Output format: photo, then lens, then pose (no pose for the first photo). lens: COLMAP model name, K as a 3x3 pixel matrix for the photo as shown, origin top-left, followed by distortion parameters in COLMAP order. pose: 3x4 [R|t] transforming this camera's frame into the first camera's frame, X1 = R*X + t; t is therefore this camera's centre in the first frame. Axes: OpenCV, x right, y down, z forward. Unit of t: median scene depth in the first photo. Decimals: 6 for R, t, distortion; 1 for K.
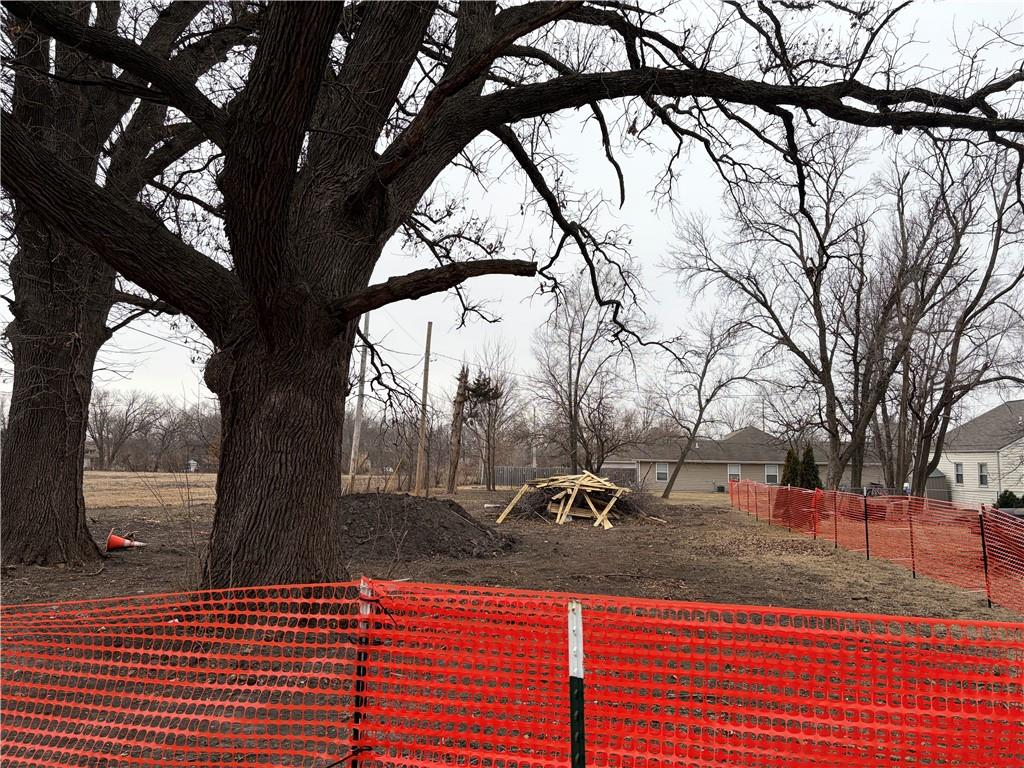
lens RADIAL K [[772.8, 0, 508.8], [0, 772.8, 384.3], [0, 0, 1]] dist [0.061946, -0.057742]
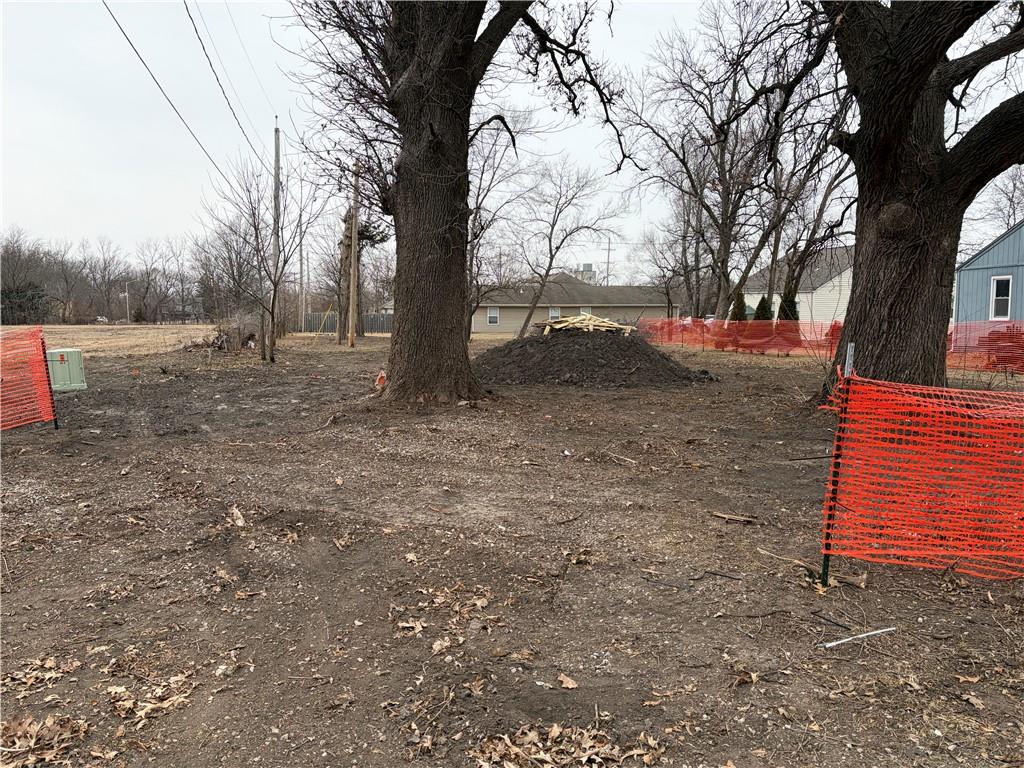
lens RADIAL K [[772.8, 0, 505.0], [0, 772.8, 388.2], [0, 0, 1]] dist [0.061946, -0.057742]
pose [[0.927294, -0.050177, 0.370955, -0.338340], [-0.025369, 0.980273, 0.196011, 0.004468], [-0.373472, -0.191171, 0.907729, 0.020652]]
